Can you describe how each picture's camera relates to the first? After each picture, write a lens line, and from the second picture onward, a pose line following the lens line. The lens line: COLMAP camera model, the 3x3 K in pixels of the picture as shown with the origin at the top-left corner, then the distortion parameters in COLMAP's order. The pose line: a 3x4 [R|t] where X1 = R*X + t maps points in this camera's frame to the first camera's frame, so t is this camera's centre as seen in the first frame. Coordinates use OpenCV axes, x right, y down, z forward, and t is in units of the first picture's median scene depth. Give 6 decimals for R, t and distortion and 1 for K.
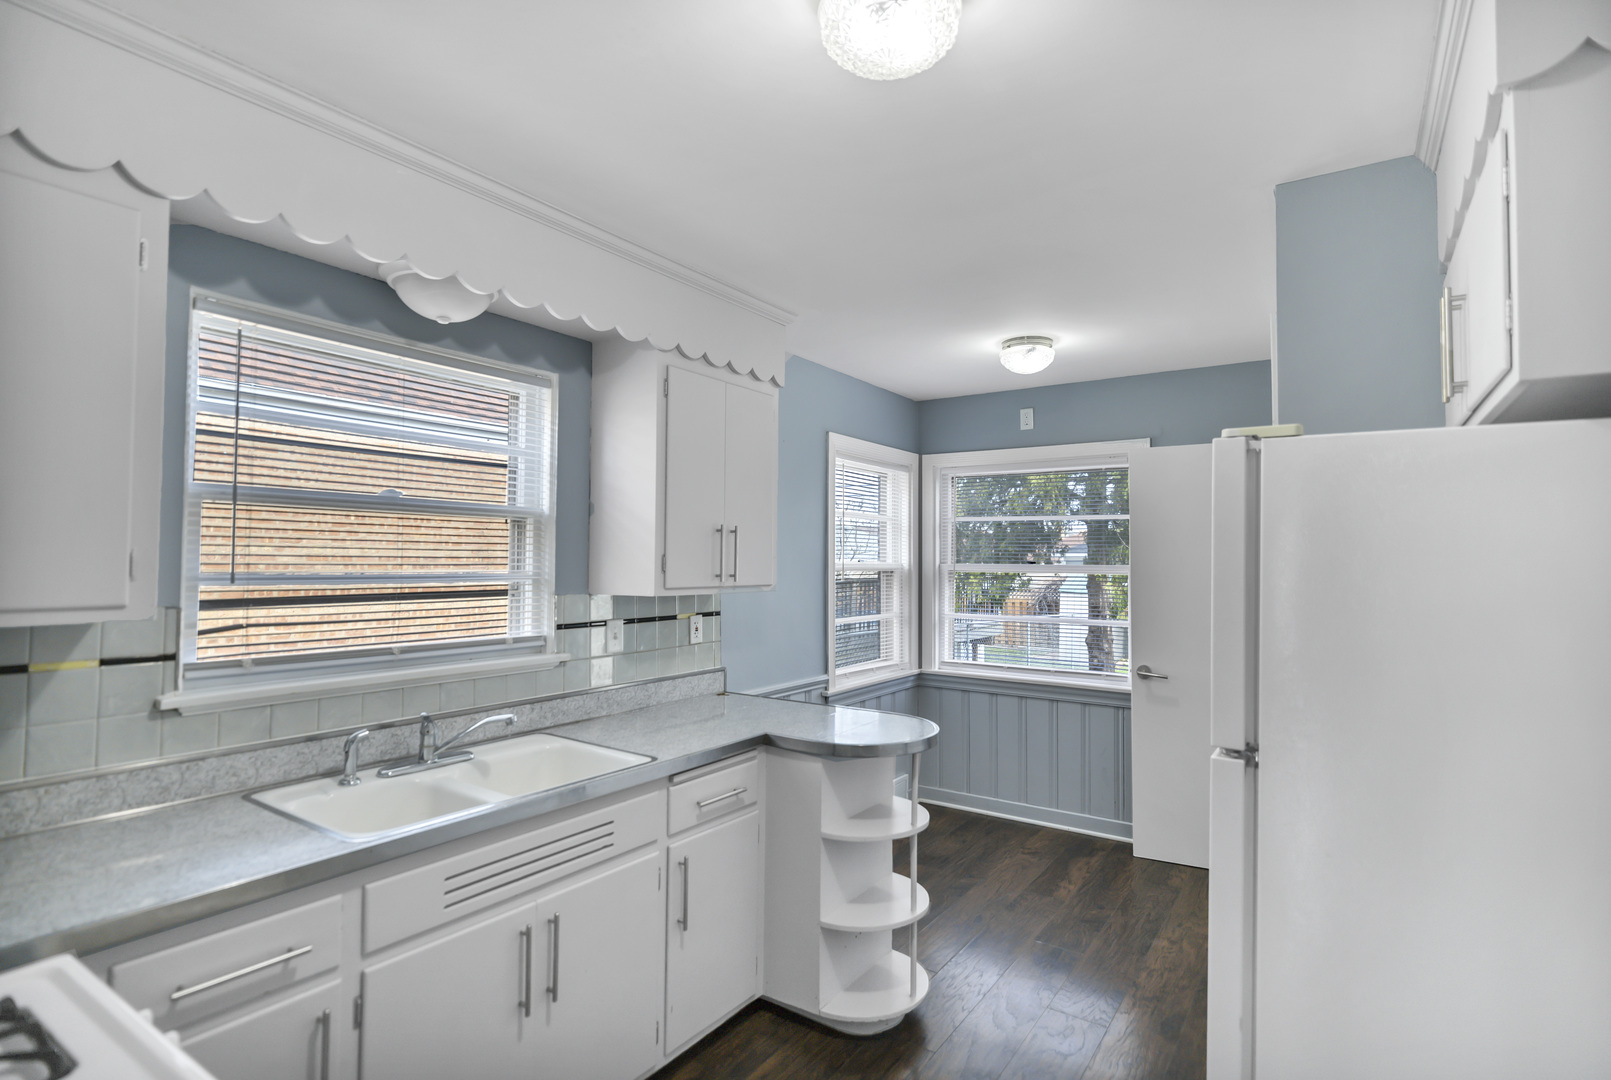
lens RADIAL K [[793.3, 0, 813.7], [0, 793.3, 540.1], [0, 0, 1]] dist [0.000413, -0.000199]
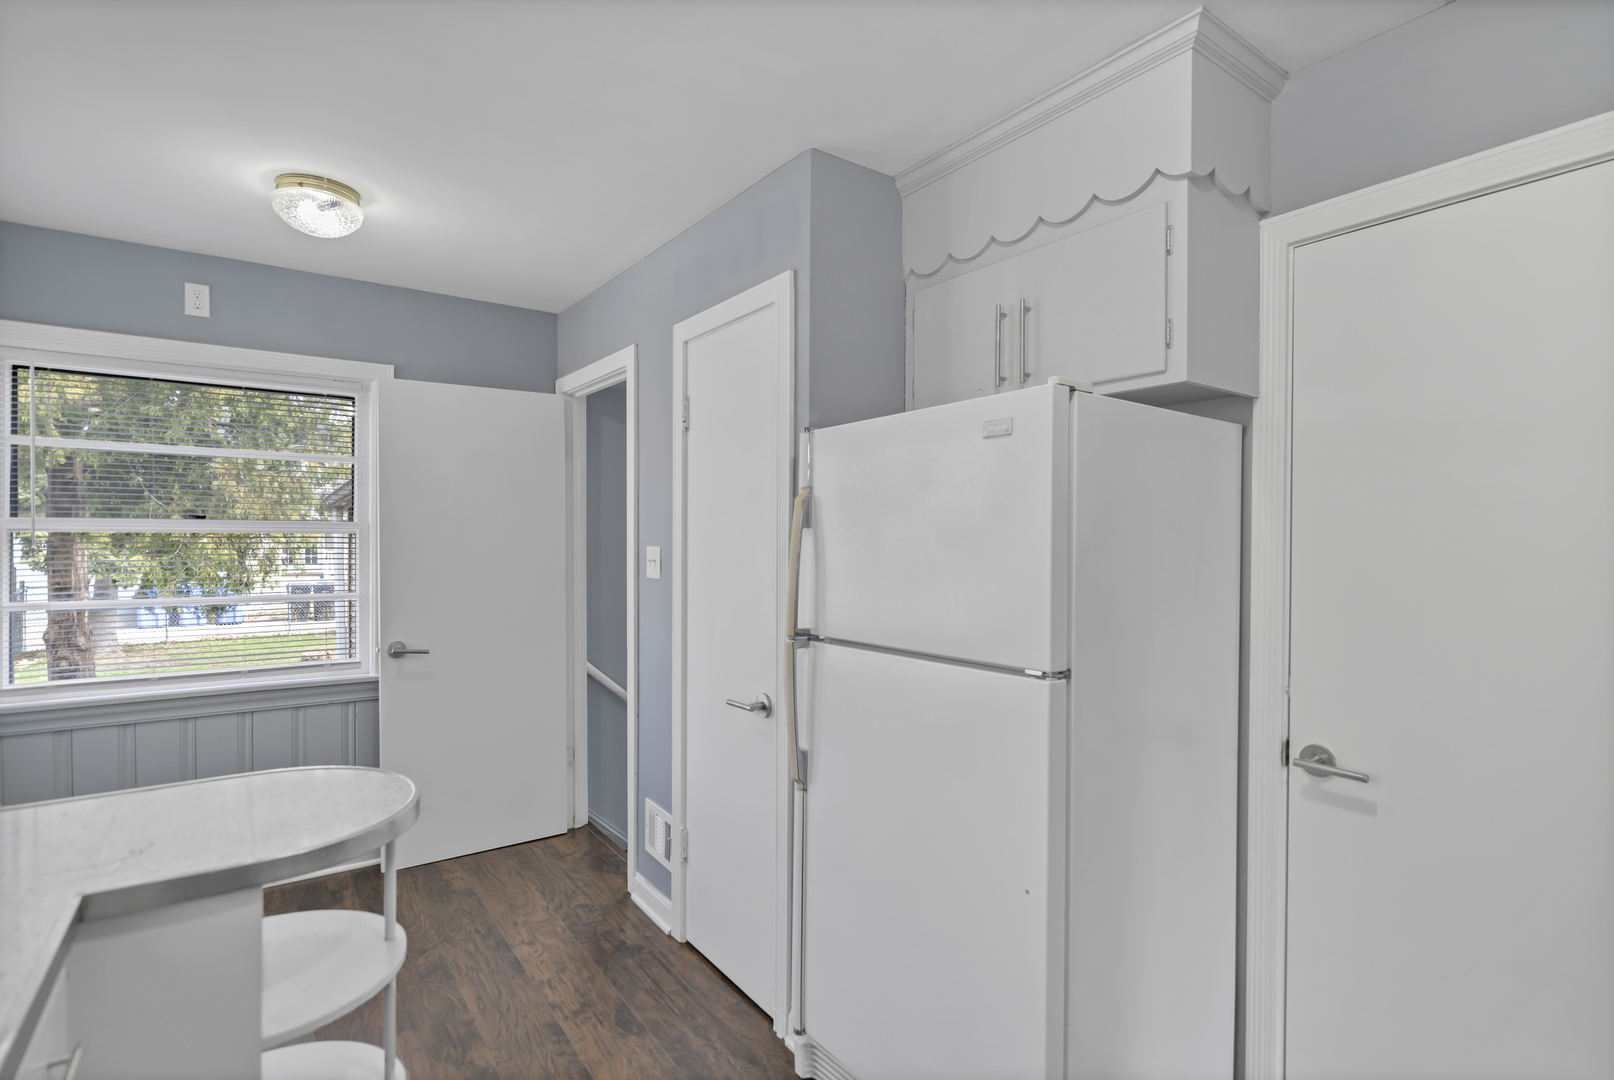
lens RADIAL K [[794.8, 0, 814.0], [0, 794.8, 539.2], [0, 0, 1]] dist [0.000413, -0.000199]
pose [[0.338089, -0.009626, 0.941065, -0.208184], [-0.024813, 0.999509, 0.019138, 0.025037], [-0.940787, -0.029821, 0.337684, 0.323150]]
